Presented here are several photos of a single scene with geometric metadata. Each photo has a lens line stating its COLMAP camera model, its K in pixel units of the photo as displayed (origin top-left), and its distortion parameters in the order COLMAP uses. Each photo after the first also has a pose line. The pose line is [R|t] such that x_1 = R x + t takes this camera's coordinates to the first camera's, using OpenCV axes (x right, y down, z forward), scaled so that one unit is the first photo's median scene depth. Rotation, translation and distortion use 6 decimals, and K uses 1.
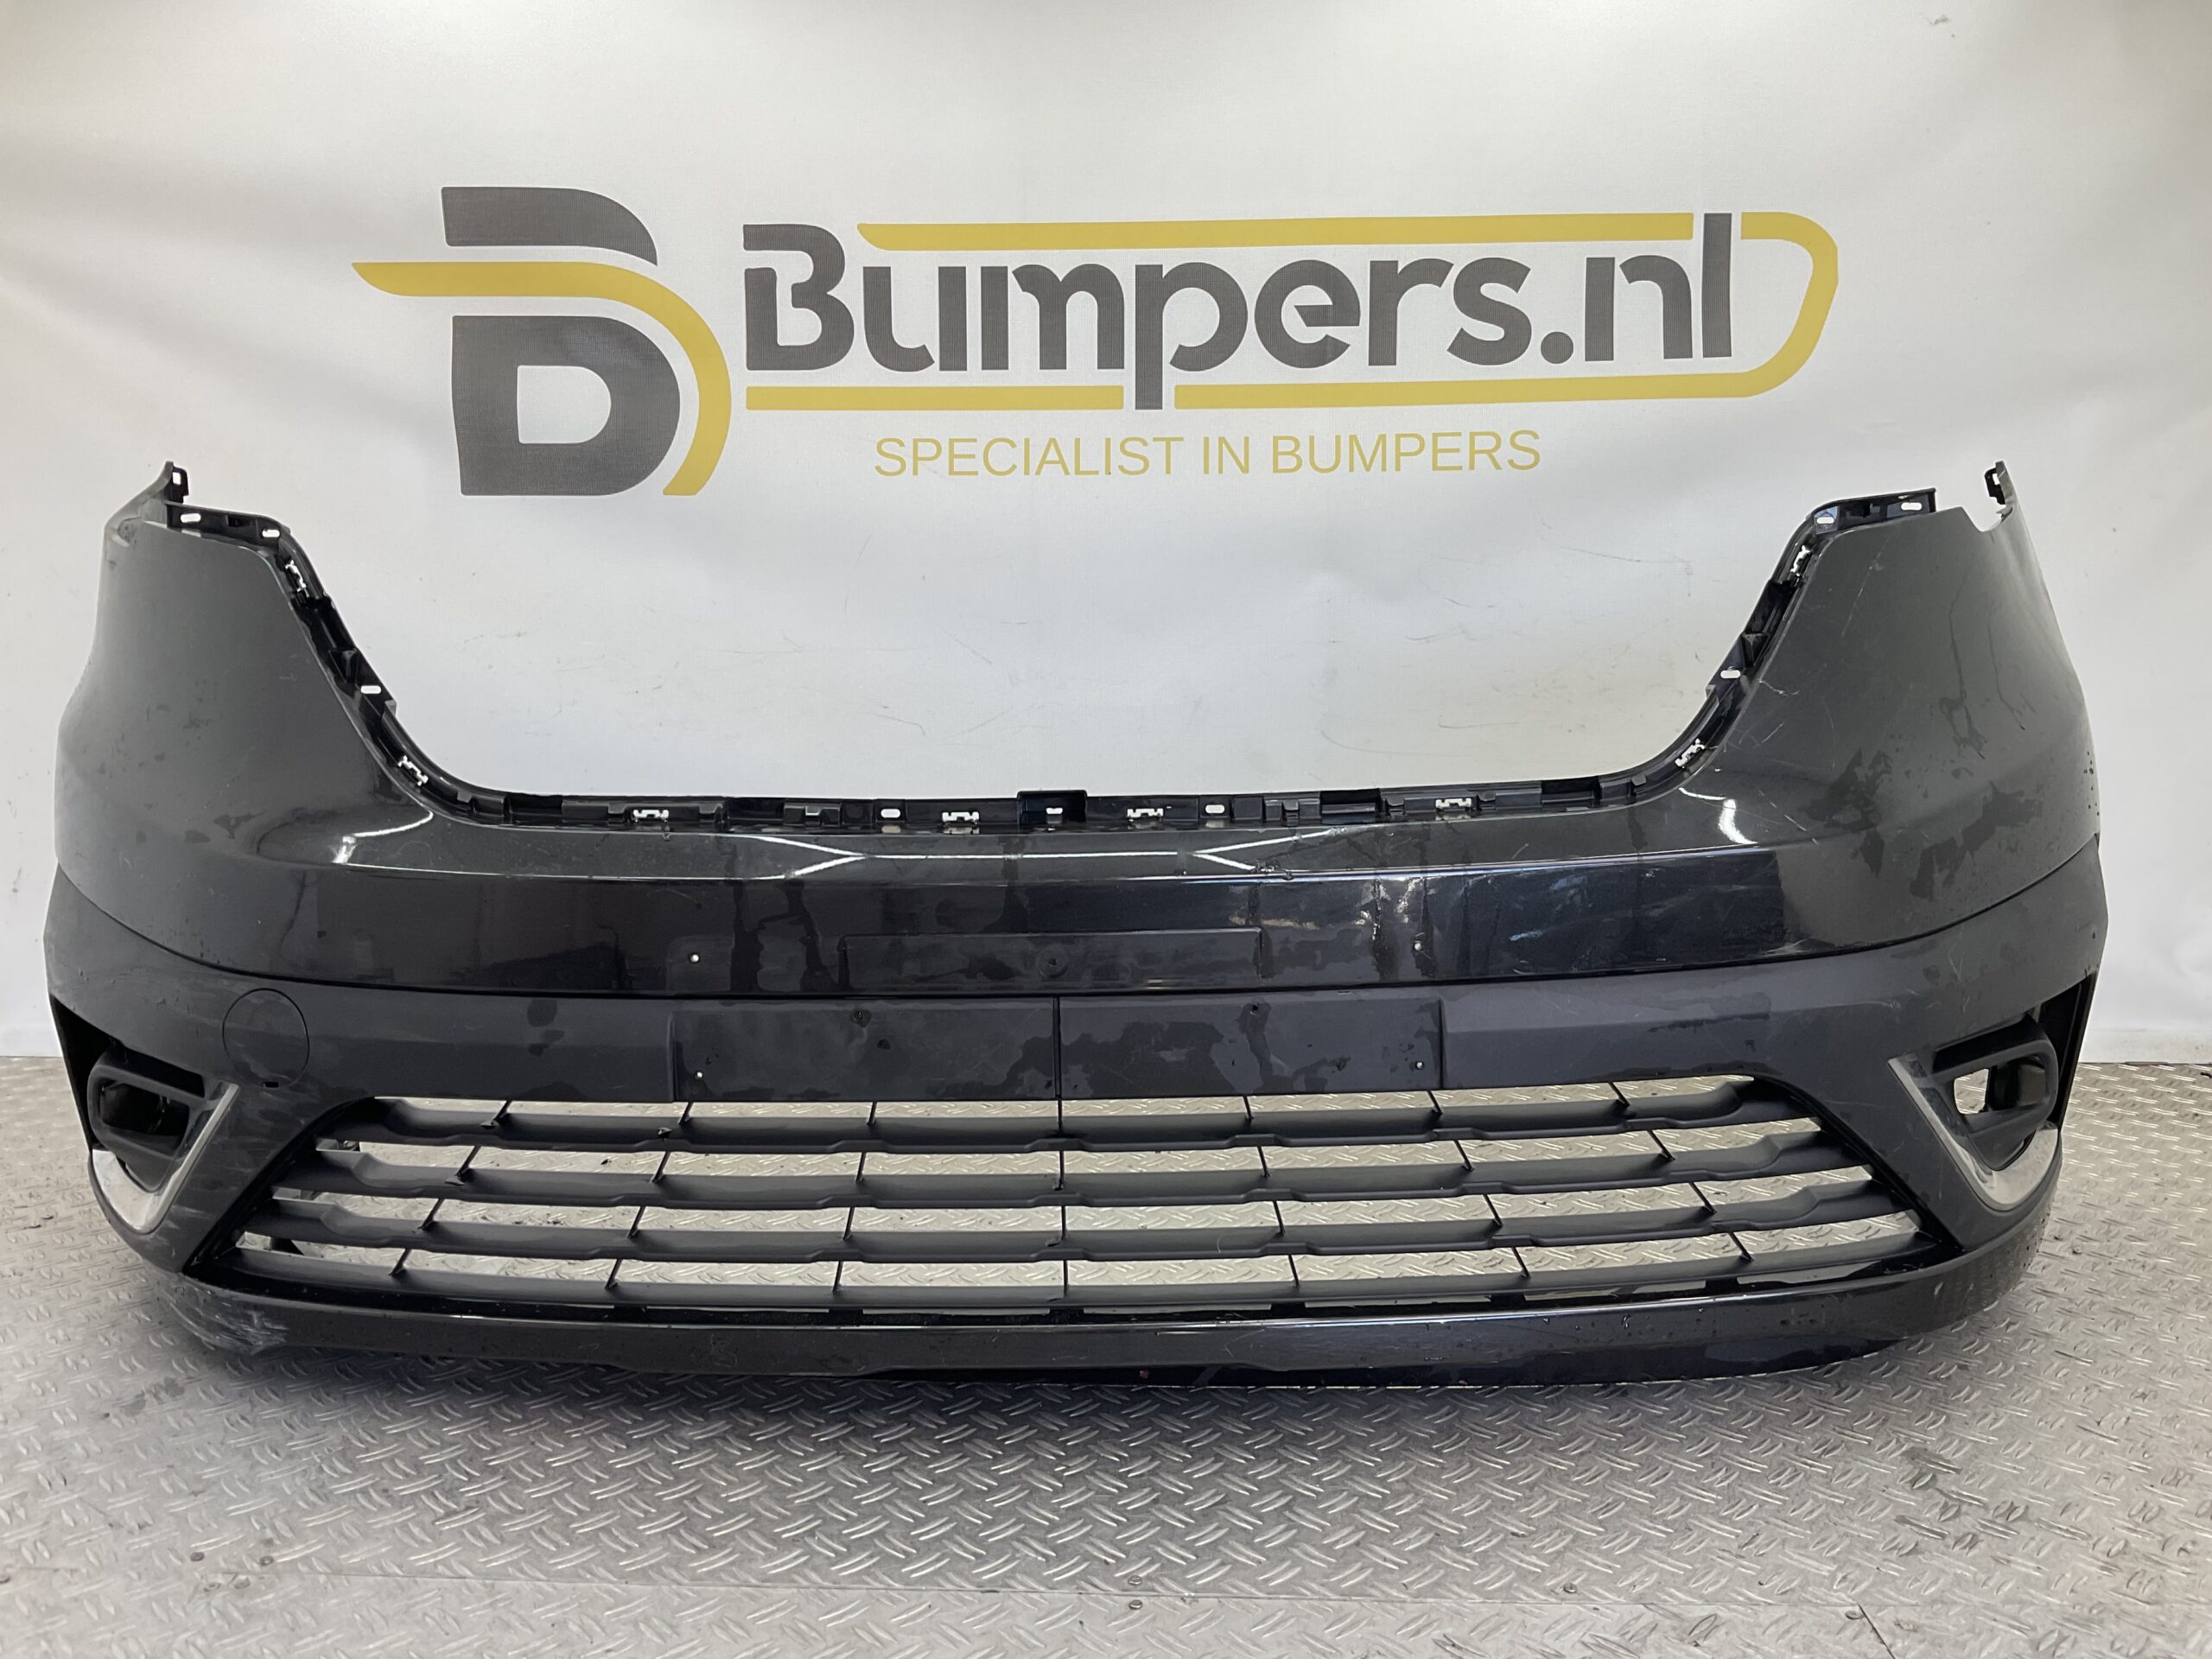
lens RADIAL K [[1821.9, 0, 1097.3], [0, 1821.9, 824.1], [0, 0, 1]] dist [0.138230, -0.278911]
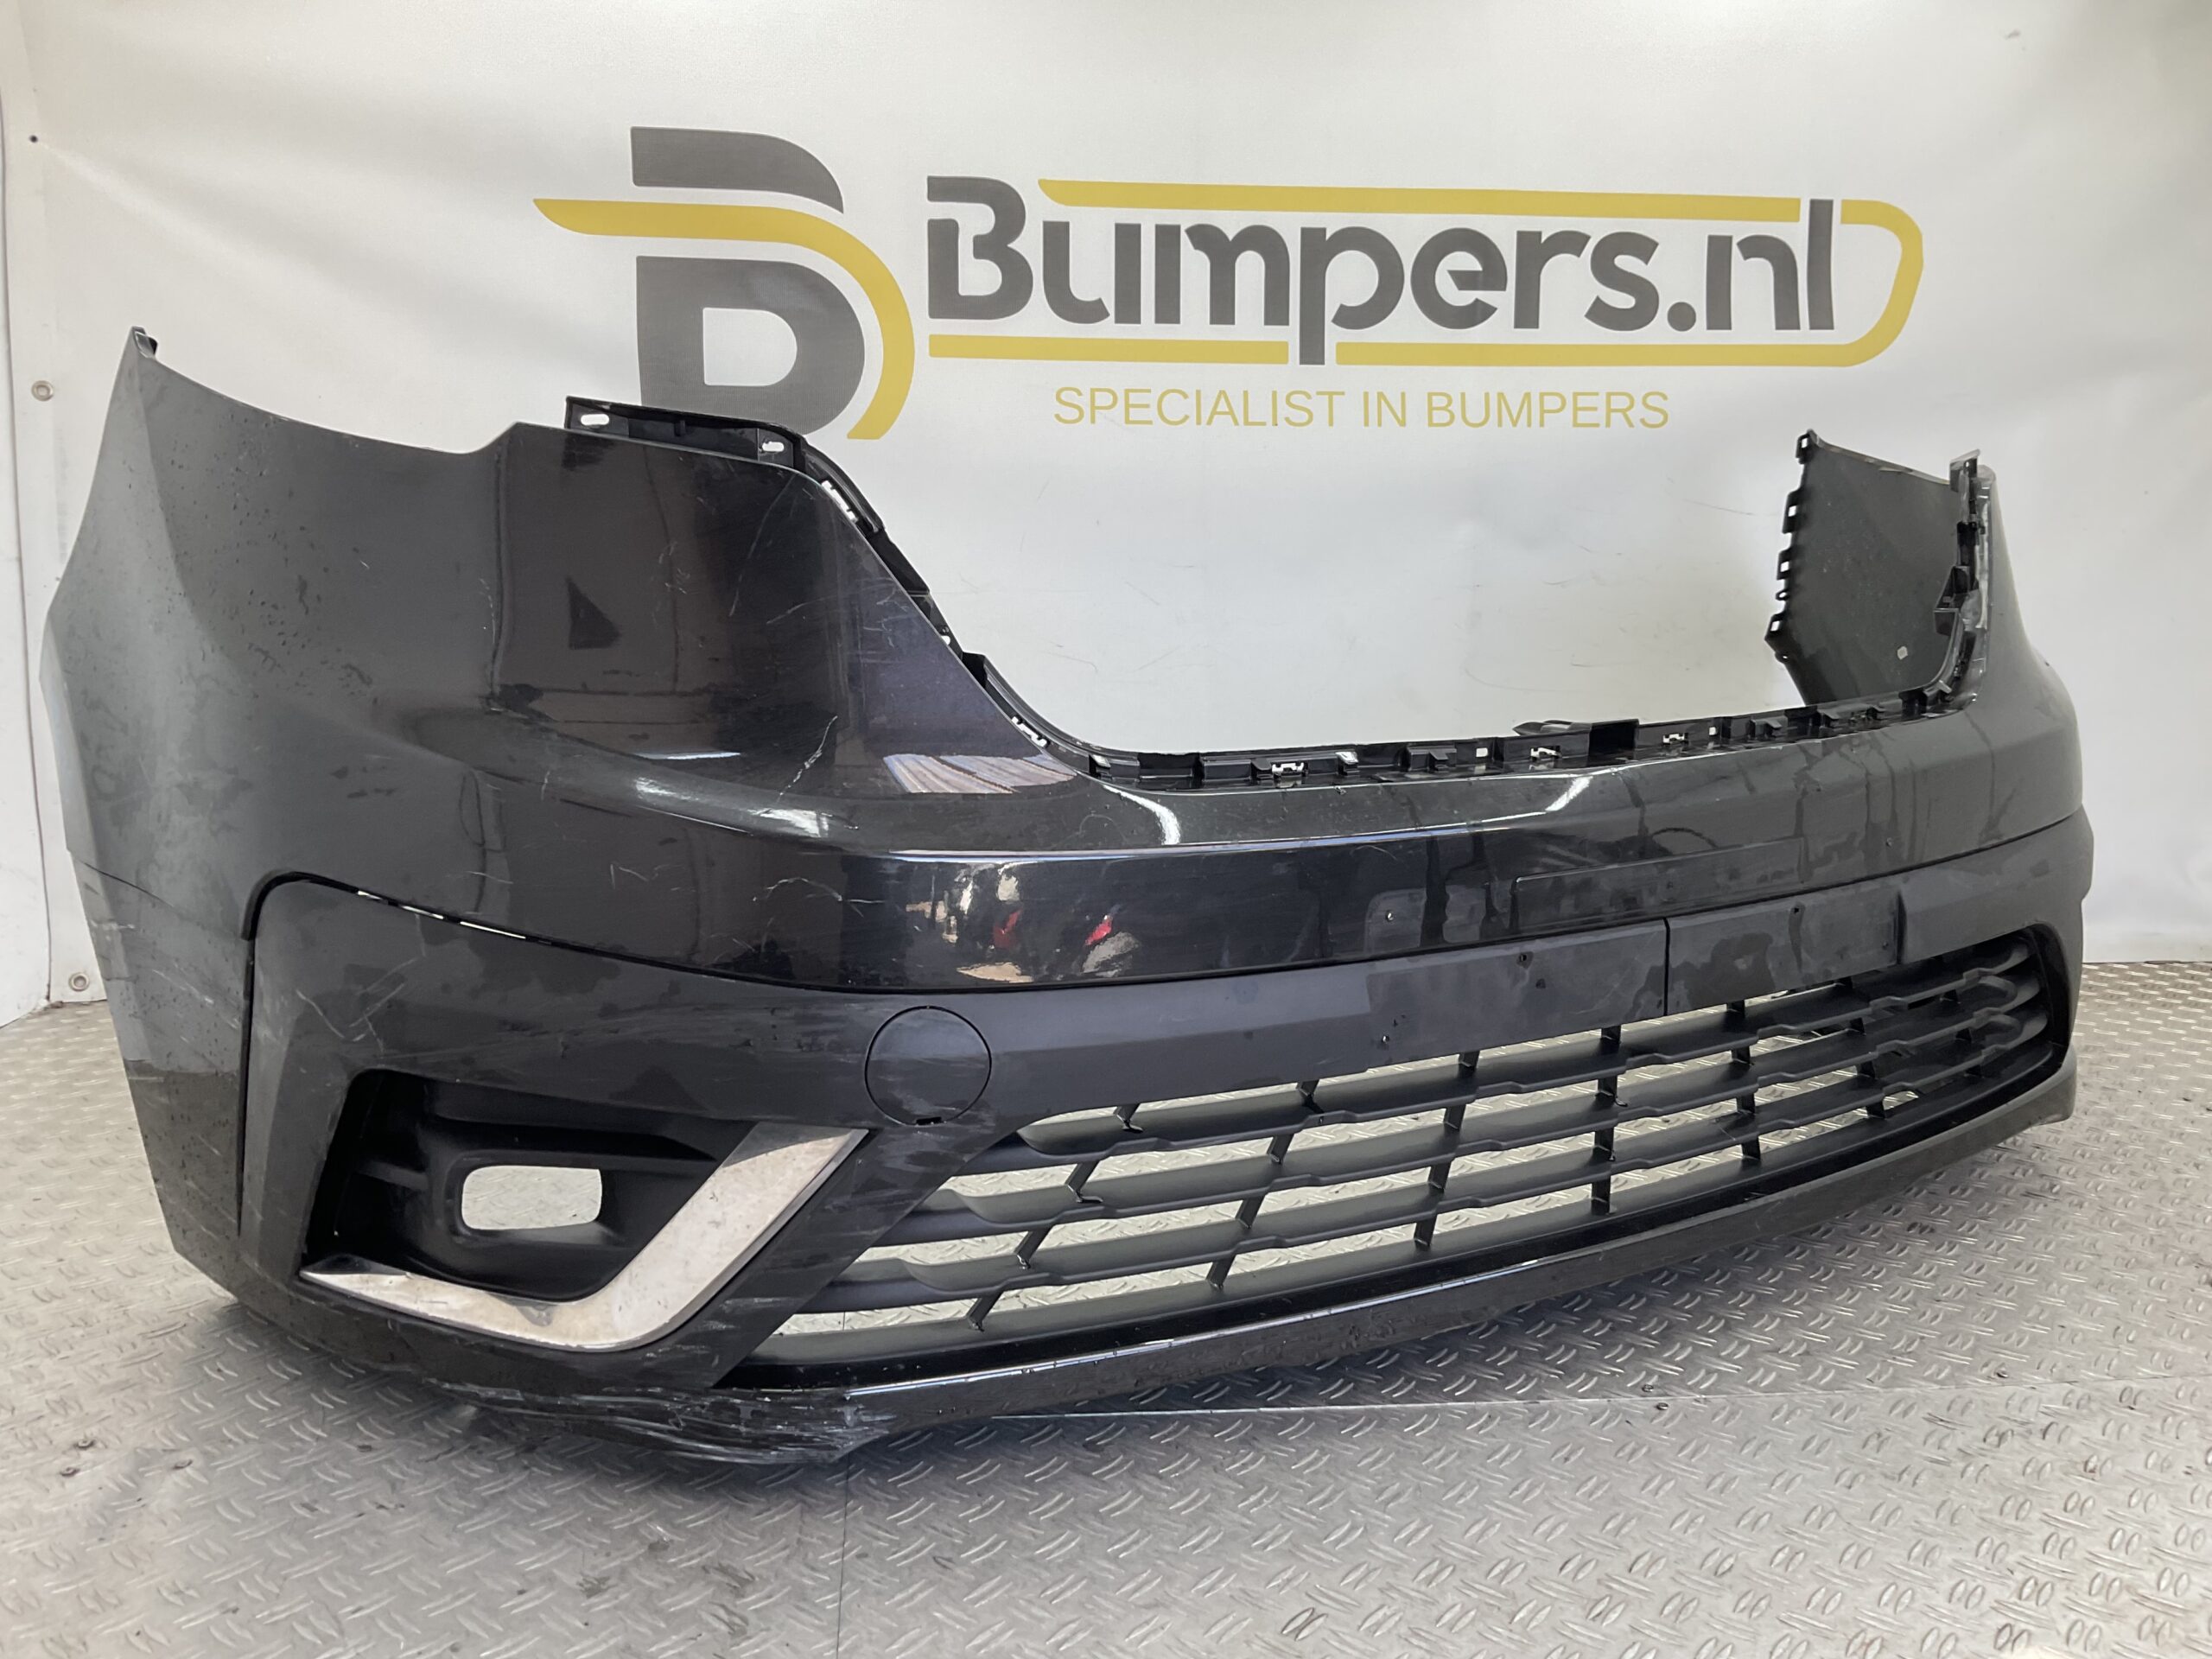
lens RADIAL K [[1821.9, 0, 1097.3], [0, 1821.9, 824.1], [0, 0, 1]] dist [0.138230, -0.278911]
pose [[0.990439, -0.009280, 0.137640, -0.244205], [0.007340, 0.999867, 0.014596, 0.023057], [-0.137757, -0.013446, 0.990375, -0.038981]]
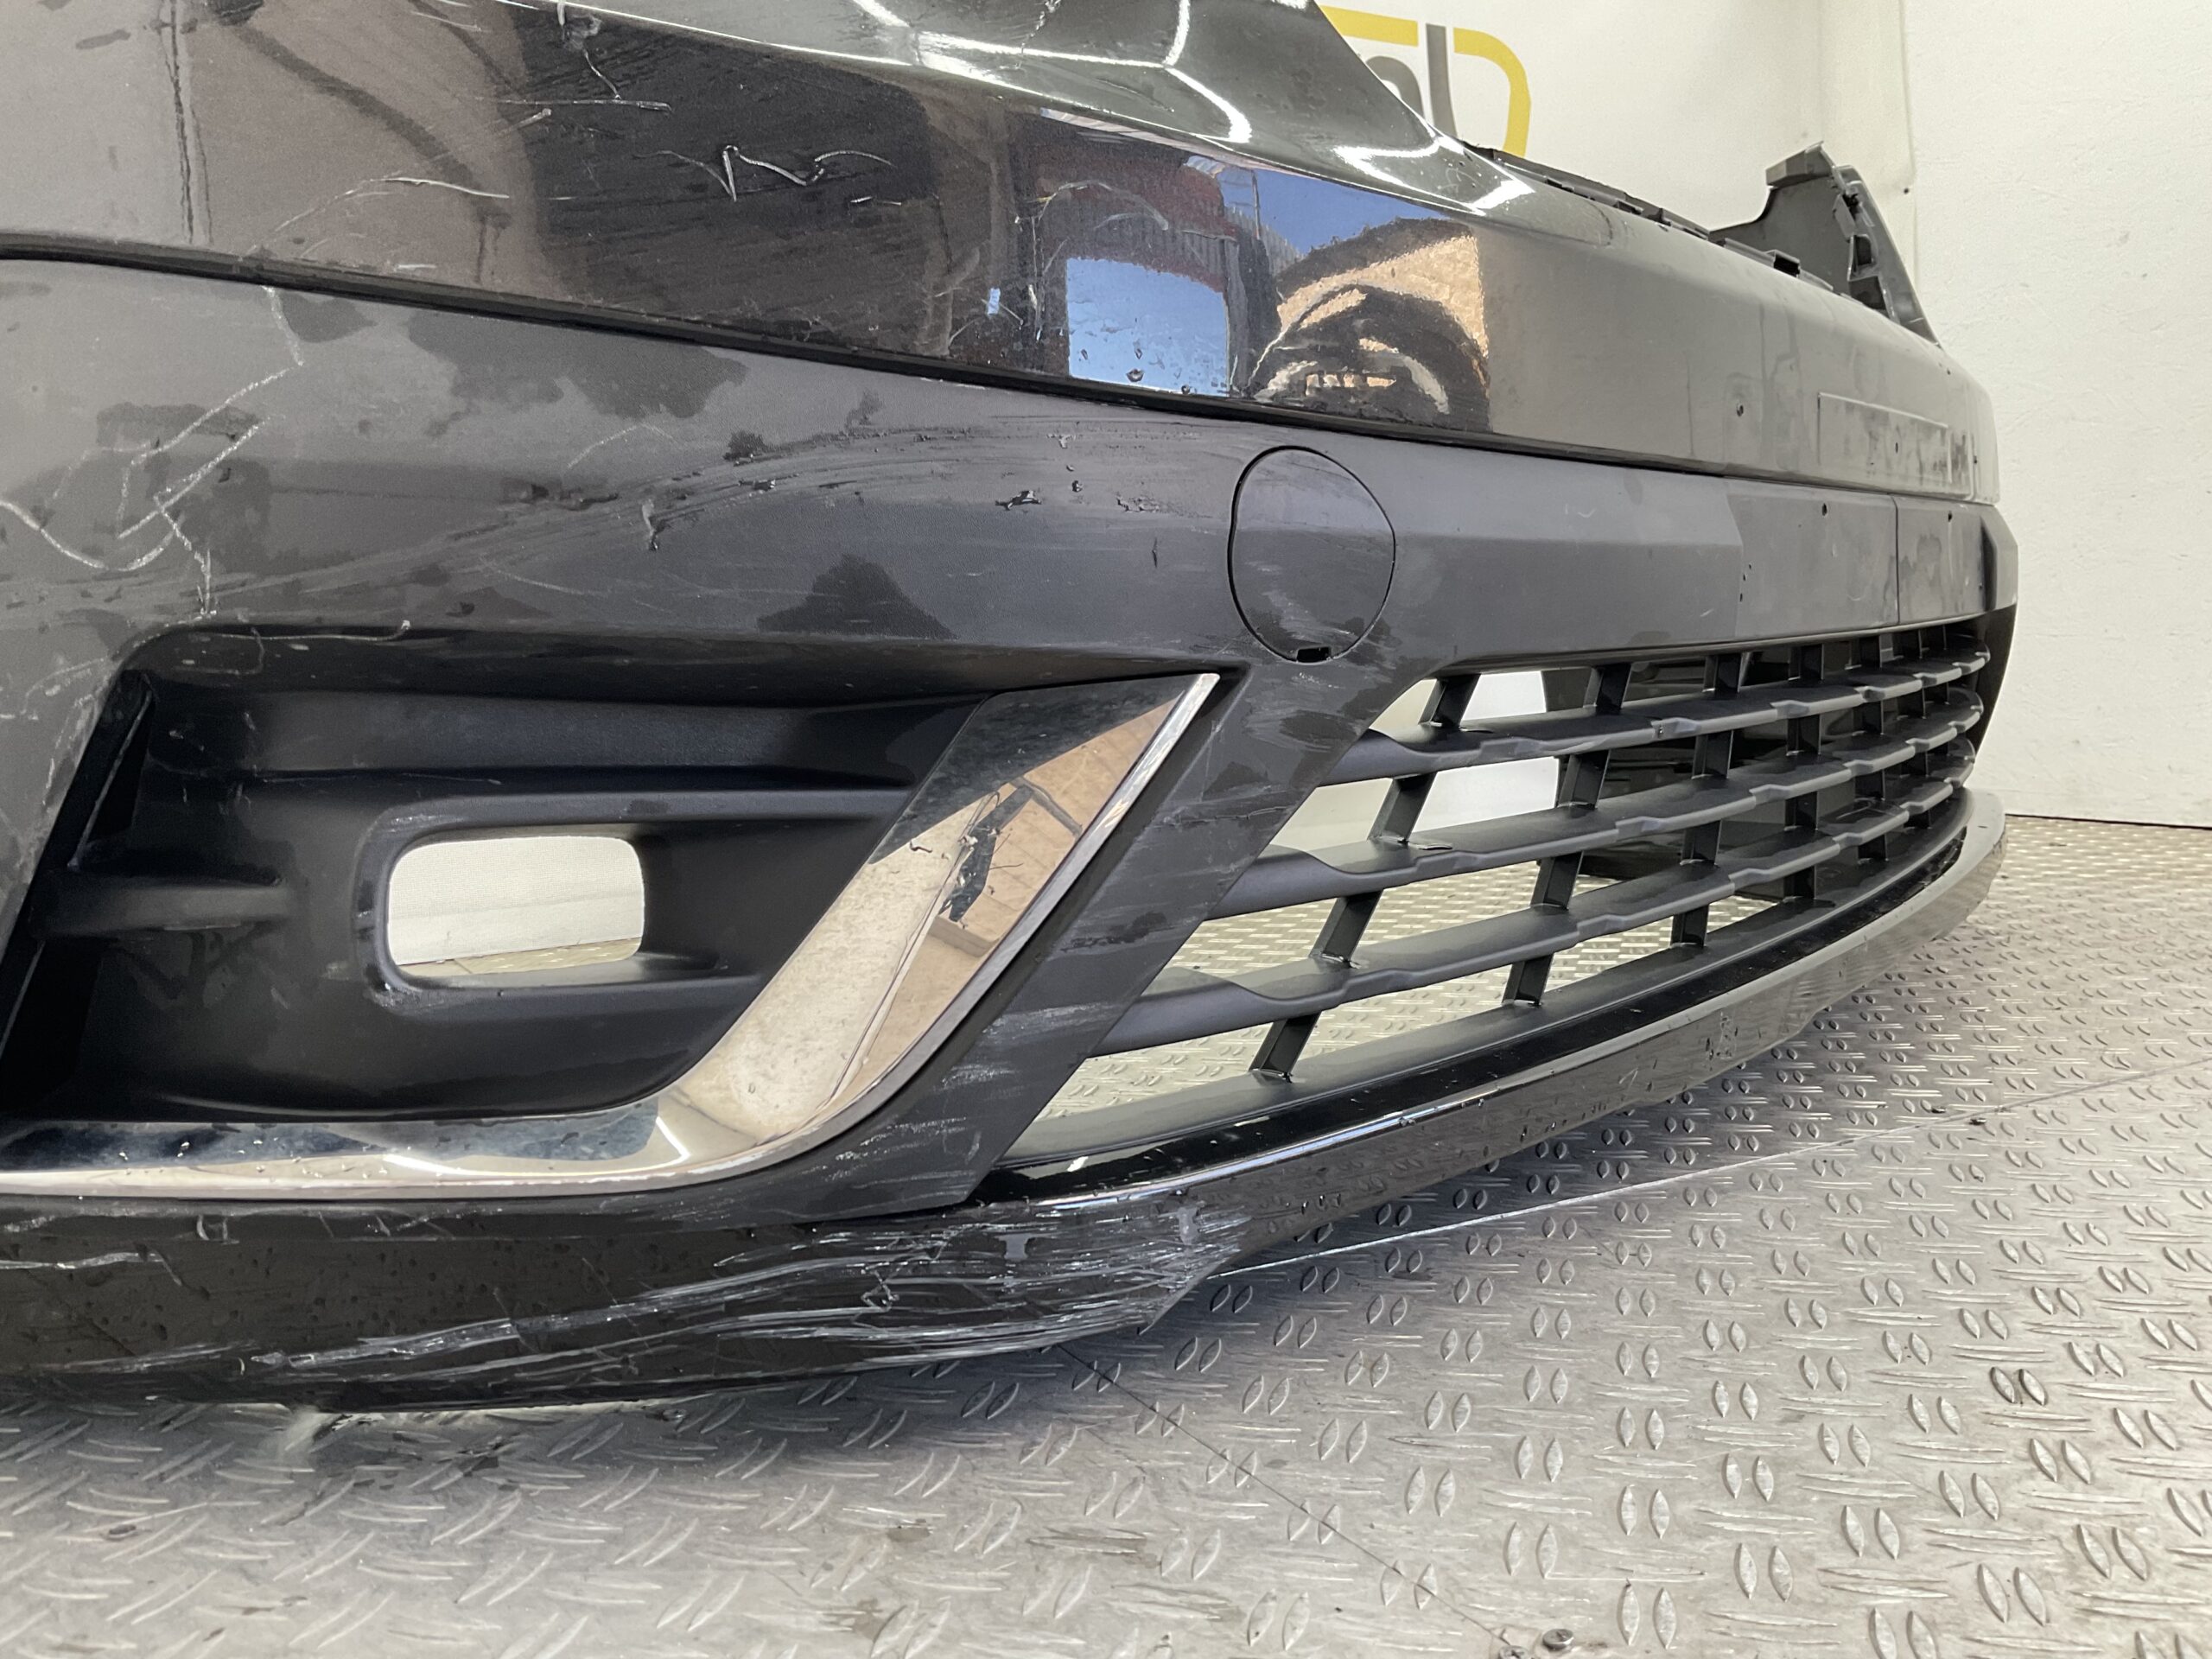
lens RADIAL K [[1821.9, 0, 1097.3], [0, 1821.9, 824.1], [0, 0, 1]] dist [0.138230, -0.278911]
pose [[0.860595, -0.076408, 0.503525, -0.387794], [0.112337, 0.992810, -0.041345, 0.139970], [-0.496746, 0.092146, 0.862991, 0.226680]]
